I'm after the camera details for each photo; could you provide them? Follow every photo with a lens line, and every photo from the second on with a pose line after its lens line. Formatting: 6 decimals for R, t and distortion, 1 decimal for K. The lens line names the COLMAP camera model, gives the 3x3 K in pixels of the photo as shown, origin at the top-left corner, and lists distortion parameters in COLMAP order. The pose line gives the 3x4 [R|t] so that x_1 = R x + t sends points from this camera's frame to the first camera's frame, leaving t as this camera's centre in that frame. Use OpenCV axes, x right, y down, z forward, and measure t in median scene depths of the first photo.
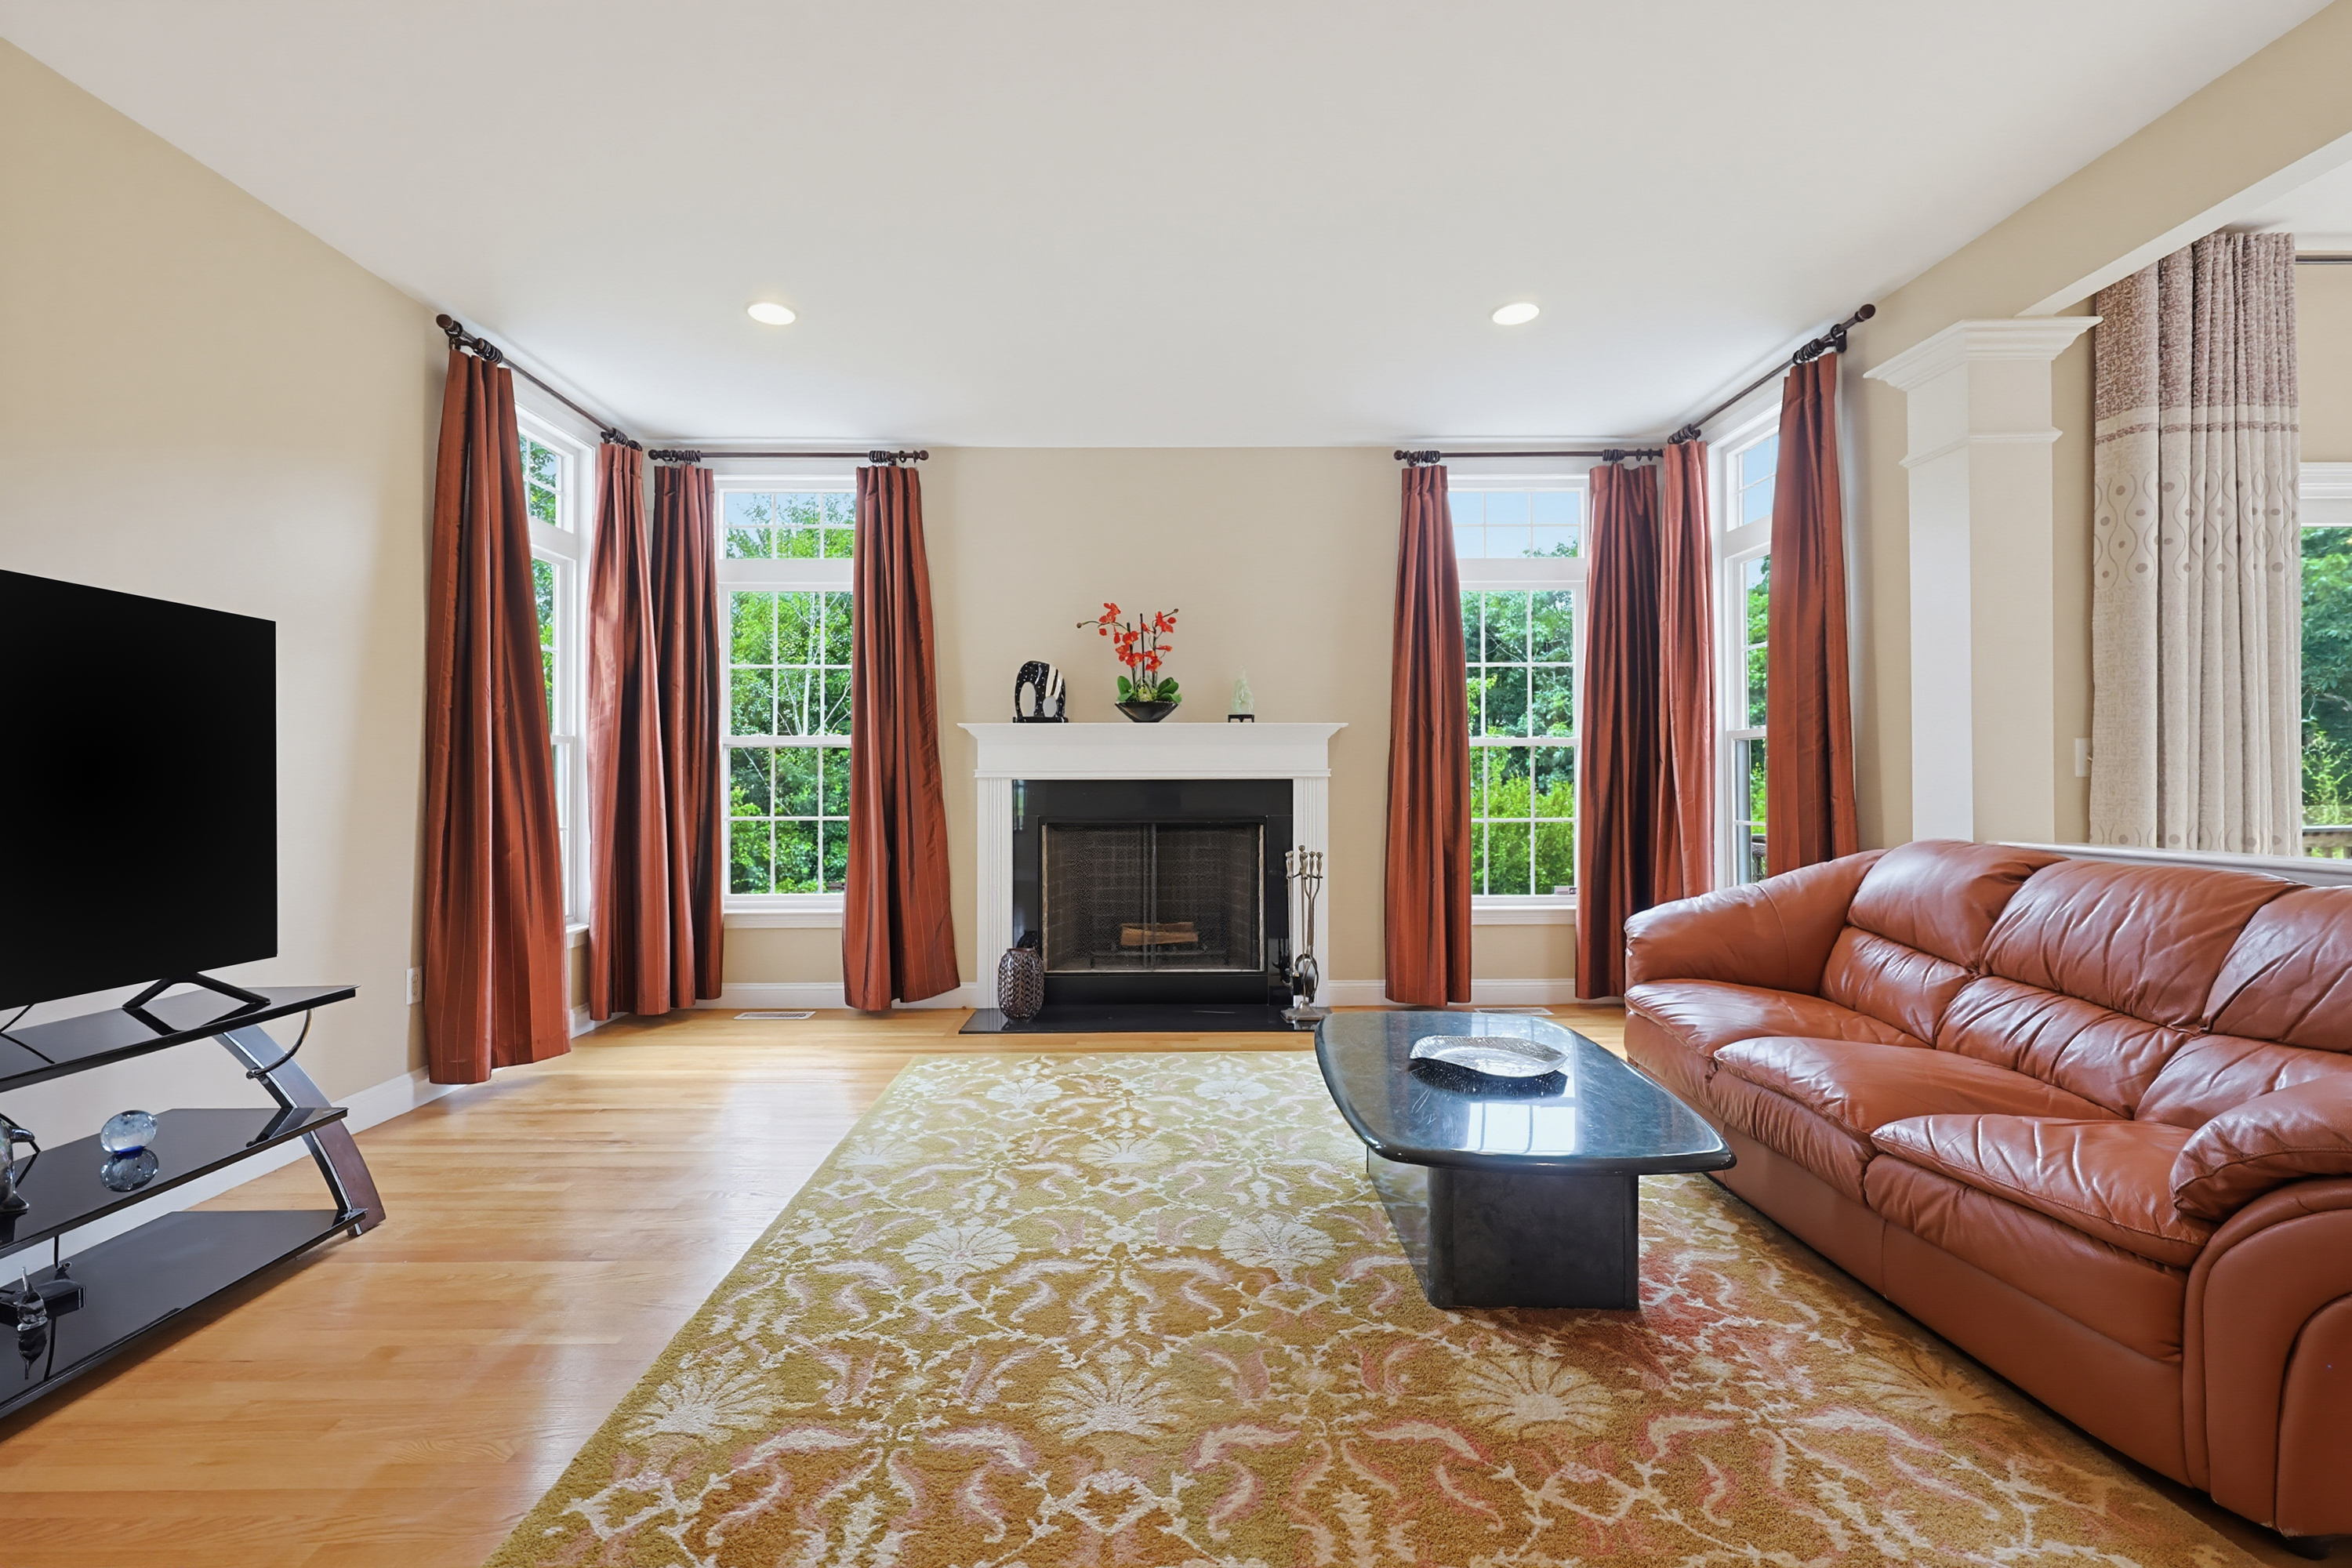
lens RADIAL K [[1015.5, 0, 1185.4], [0, 1015.5, 776.3], [0, 0, 1]] dist [-0.000365, 0.000204]
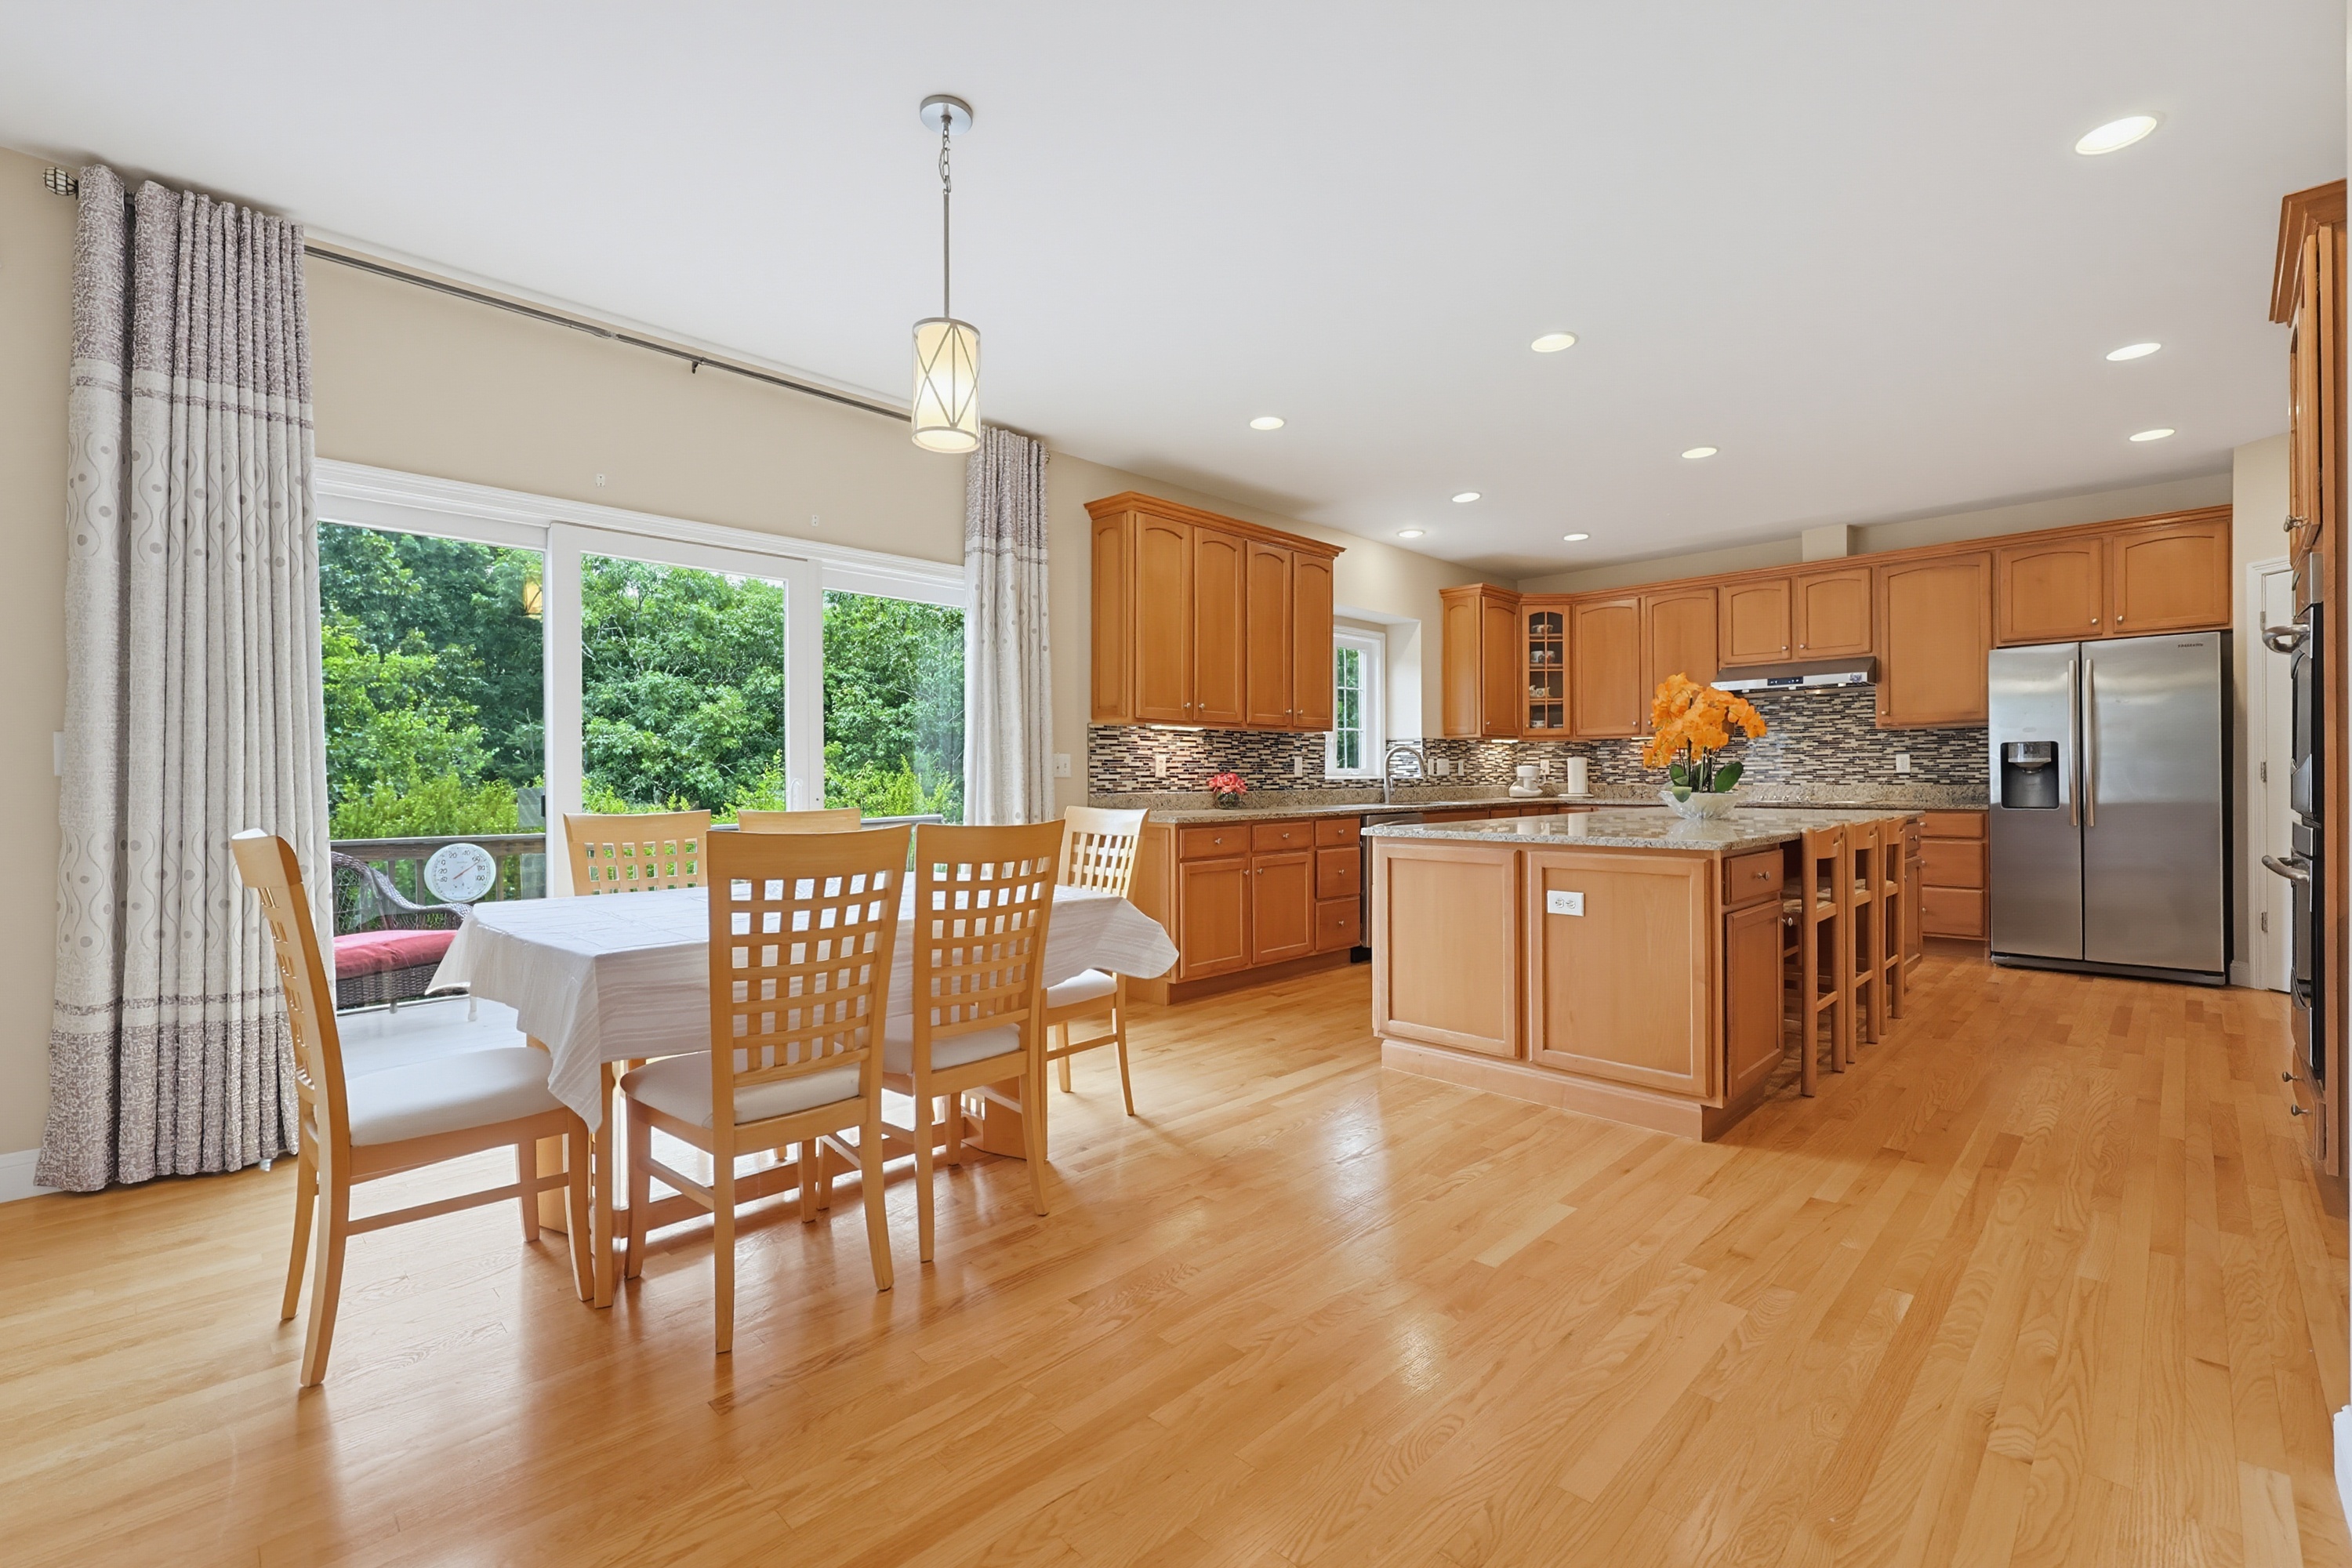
lens RADIAL K [[1015.5, 0, 1185.4], [0, 1015.5, 776.3], [0, 0, 1]] dist [-0.000365, 0.000204]
pose [[0.706519, 0.001006, 0.707693, 0.899124], [-0.002506, 0.999996, 0.001080, -0.004168], [-0.707689, -0.002537, 0.706519, -0.267544]]
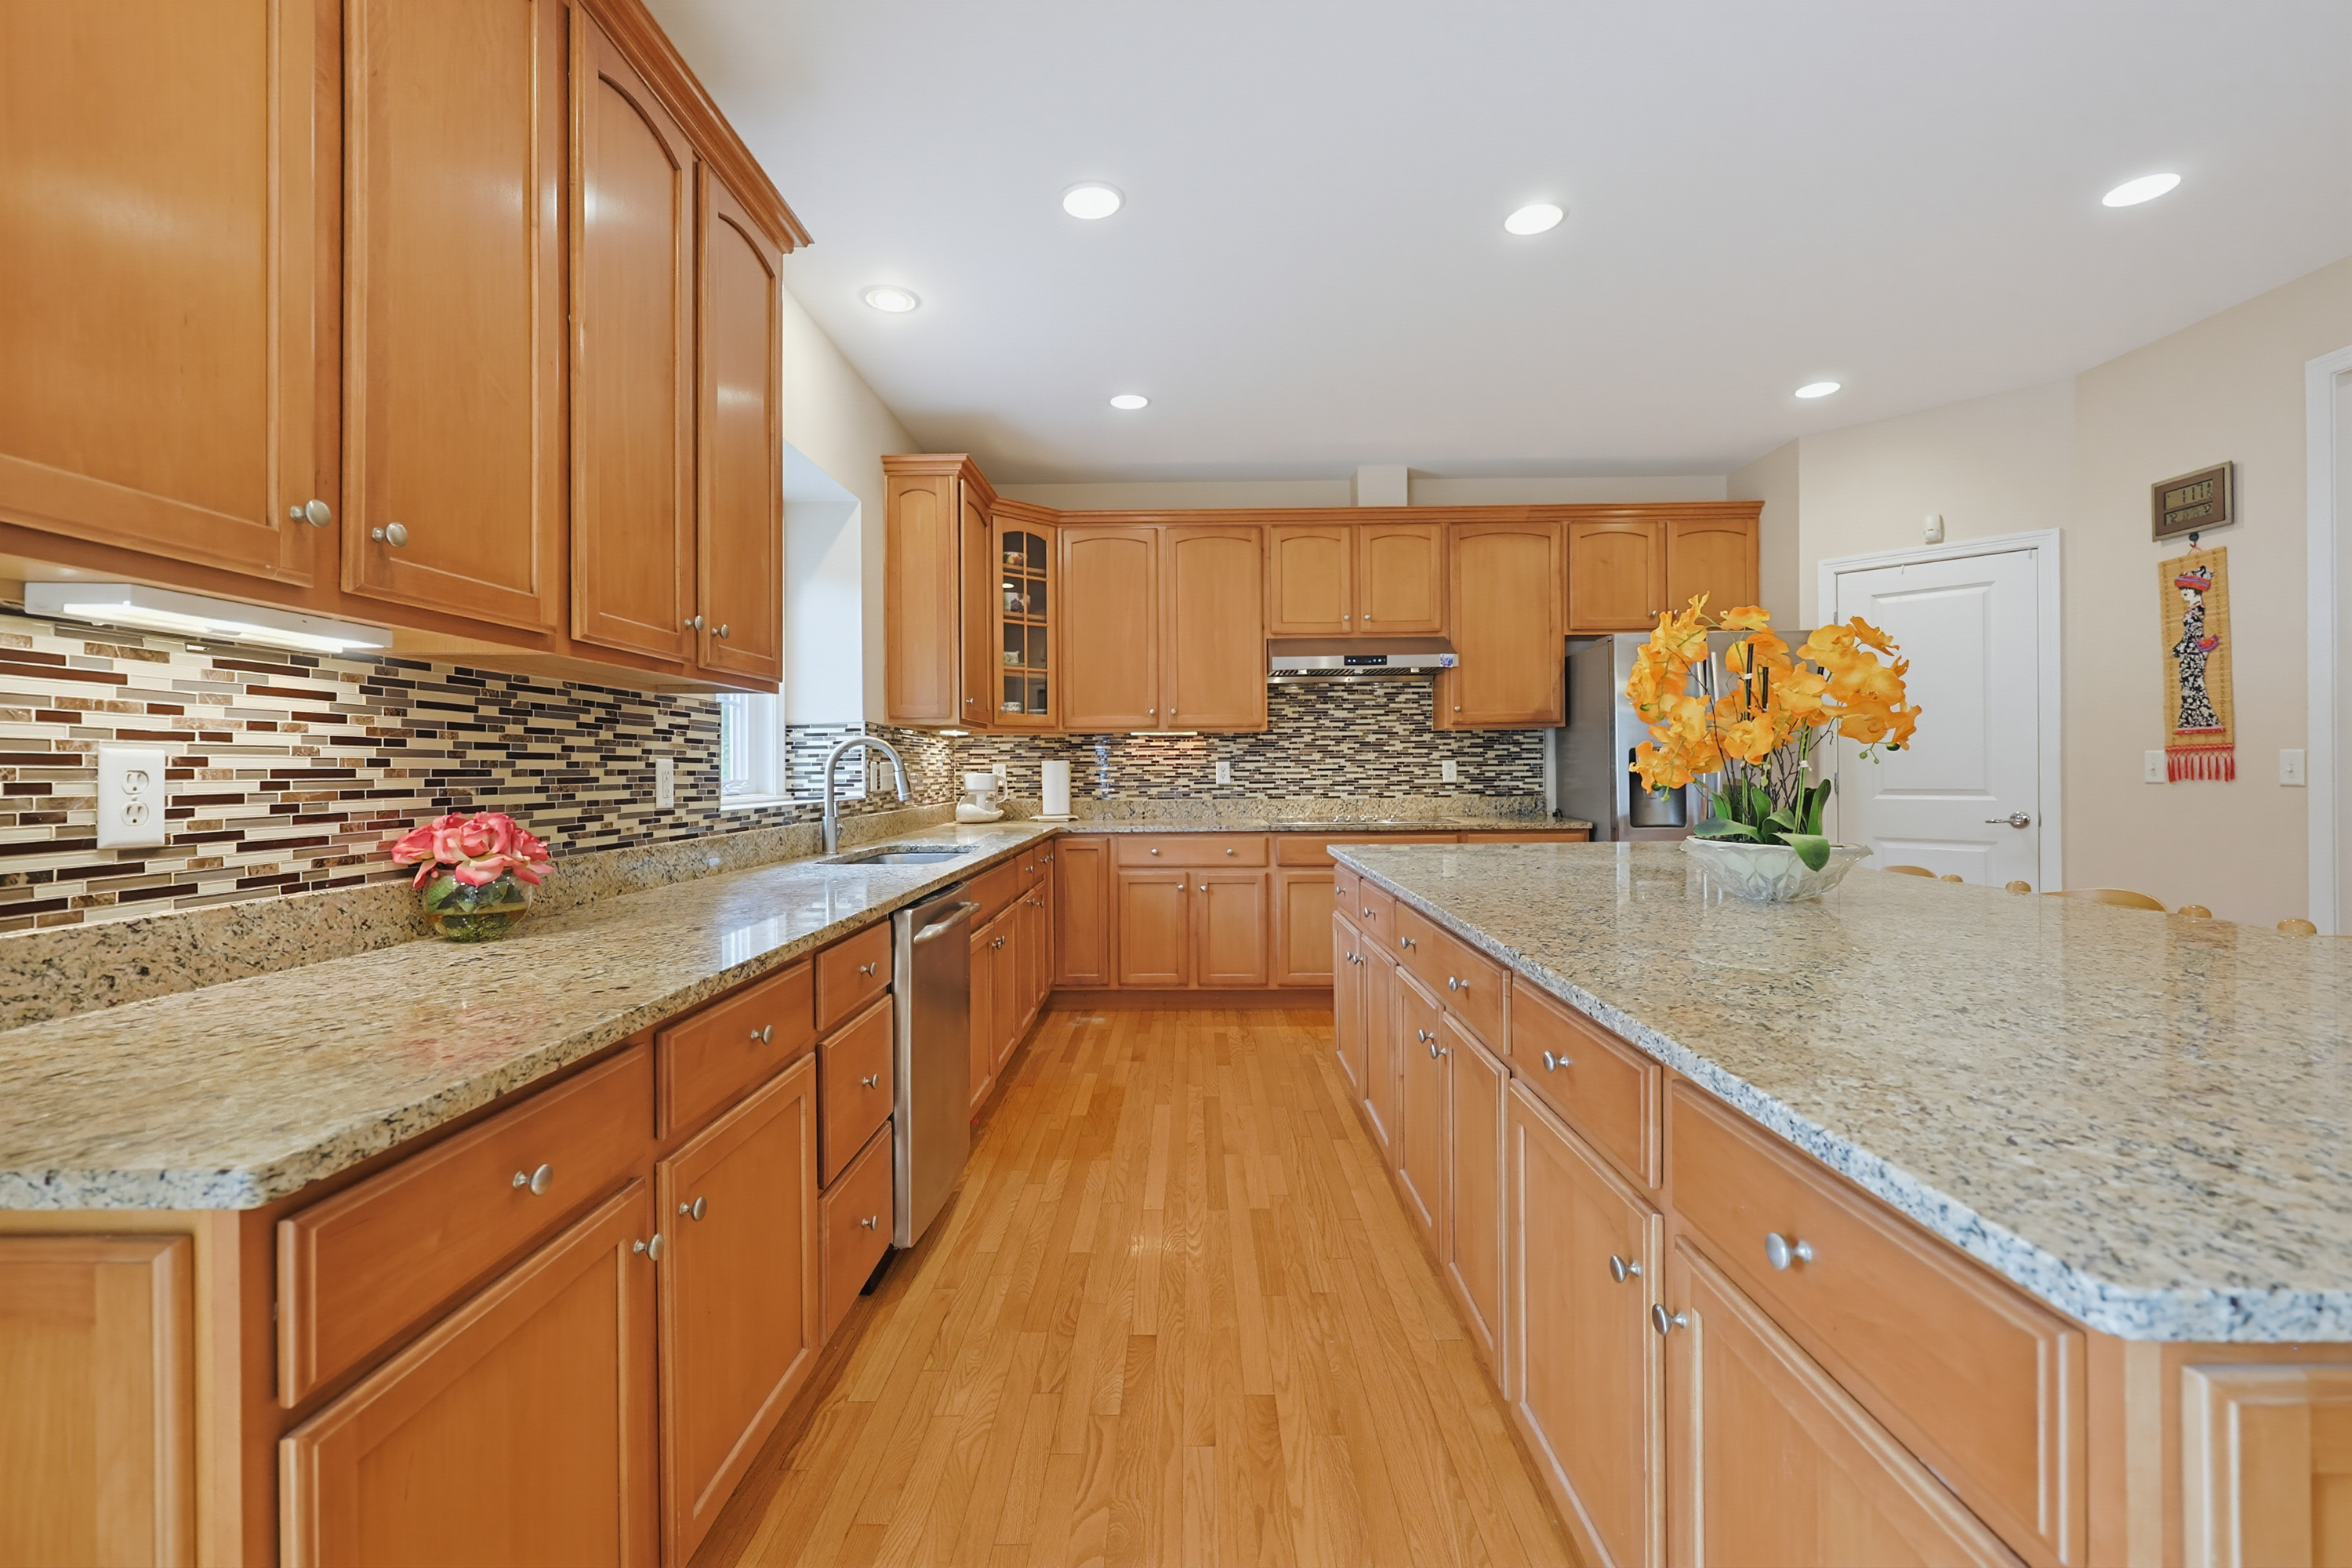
lens RADIAL K [[996.5, 0, 1181.5], [0, 996.5, 773.2], [0, 0, 1]] dist [-0.001564, 0.000501]
pose [[0.021730, 0.000871, 0.999764, 1.714530], [0.000599, 0.999999, -0.000884, -0.027098], [-0.999764, 0.000618, 0.021729, 0.568363]]
